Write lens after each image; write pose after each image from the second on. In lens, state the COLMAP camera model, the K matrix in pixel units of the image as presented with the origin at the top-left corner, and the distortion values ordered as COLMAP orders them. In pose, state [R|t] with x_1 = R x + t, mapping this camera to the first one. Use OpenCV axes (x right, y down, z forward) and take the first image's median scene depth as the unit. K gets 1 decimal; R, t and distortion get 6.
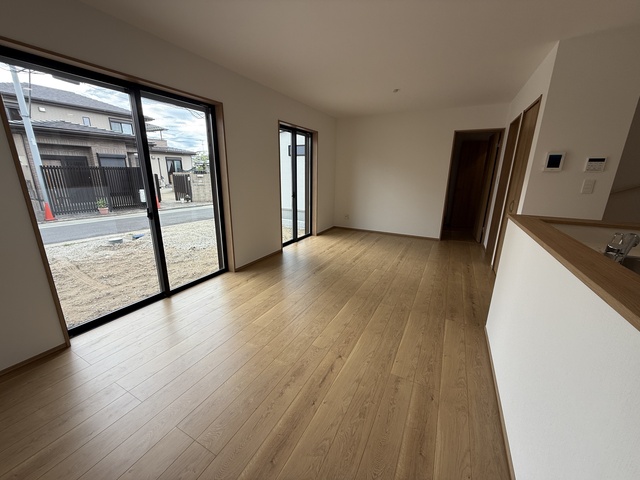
lens RADIAL K [[253.7, 0, 320.9], [0, 253.7, 244.1], [0, 0, 1]] dist [-0.002757, 0.000236]
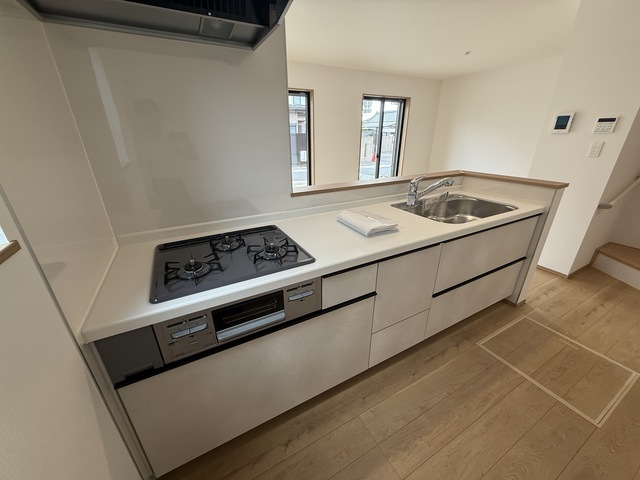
lens RADIAL K [[253.7, 0, 317.2], [0, 253.7, 238.3], [0, 0, 1]] dist [-0.002757, 0.000236]
pose [[0.824874, 0.207106, -0.526013, 0.752133], [-0.148798, 0.977207, 0.151413, 0.104742], [0.545382, -0.046627, 0.836890, -0.359949]]
